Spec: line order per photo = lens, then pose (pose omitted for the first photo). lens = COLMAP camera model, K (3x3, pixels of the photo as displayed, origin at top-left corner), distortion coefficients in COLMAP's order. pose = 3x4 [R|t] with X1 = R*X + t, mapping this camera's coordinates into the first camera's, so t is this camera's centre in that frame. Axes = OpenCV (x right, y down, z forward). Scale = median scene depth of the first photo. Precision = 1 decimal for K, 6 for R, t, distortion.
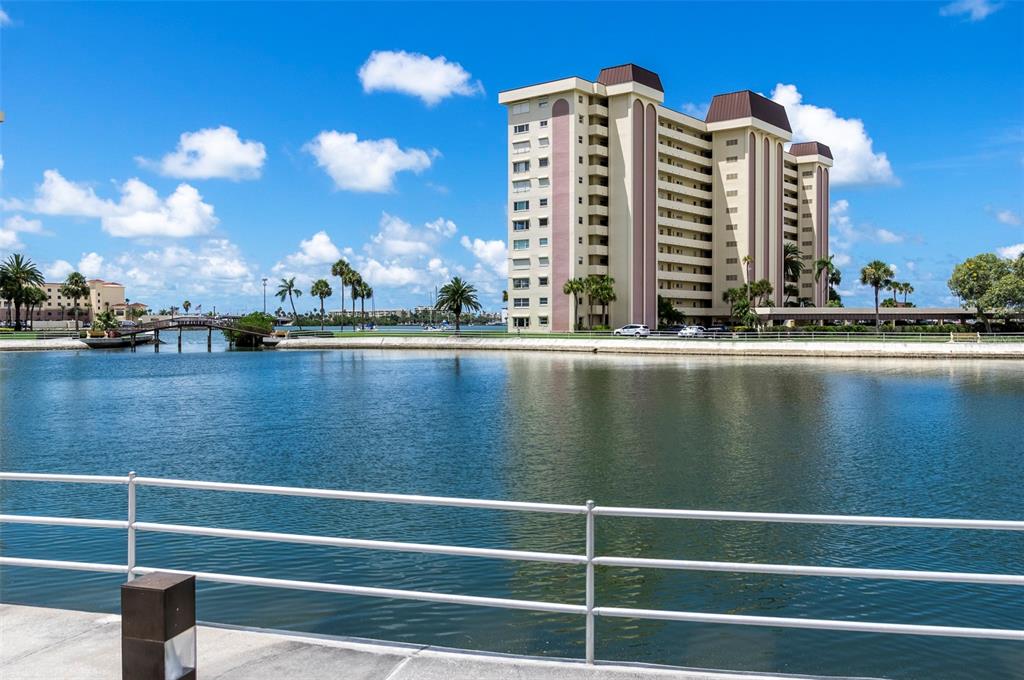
lens RADIAL K [[880.5, 0, 512.0], [0, 880.5, 340.0], [0, 0, 1]] dist [-0.048574, -0.000583]
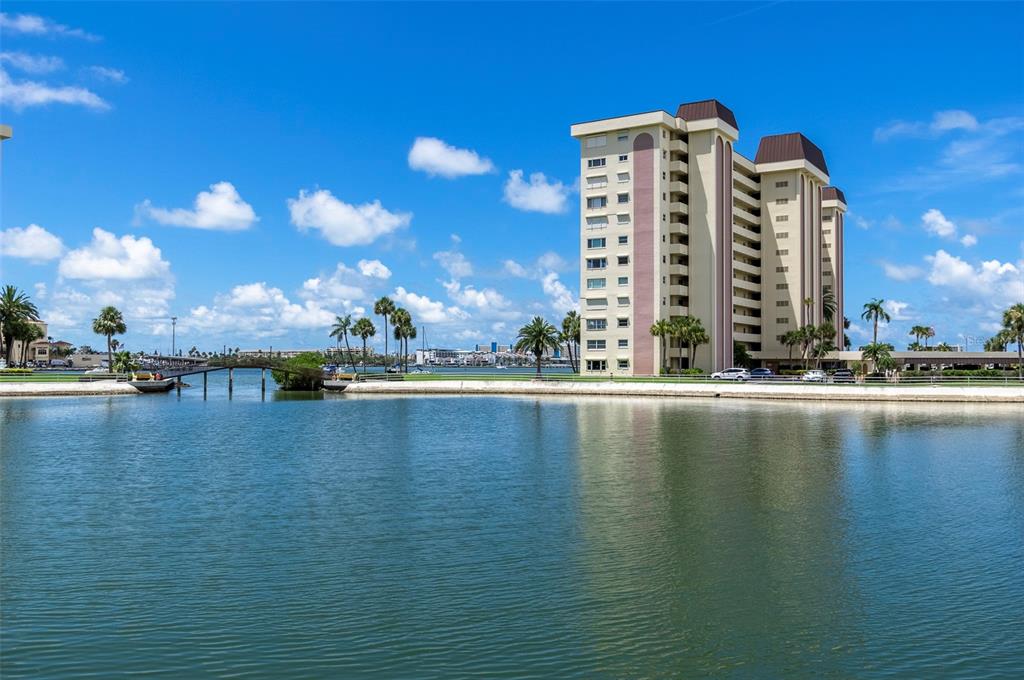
lens RADIAL K [[880.5, 0, 512.0], [0, 880.5, 340.0], [0, 0, 1]] dist [-0.048574, -0.000583]
pose [[0.994117, 0.007605, 0.108048, -0.185967], [-0.002456, 0.998858, -0.047707, -0.001988], [-0.108288, 0.047161, 0.993000, 0.069628]]
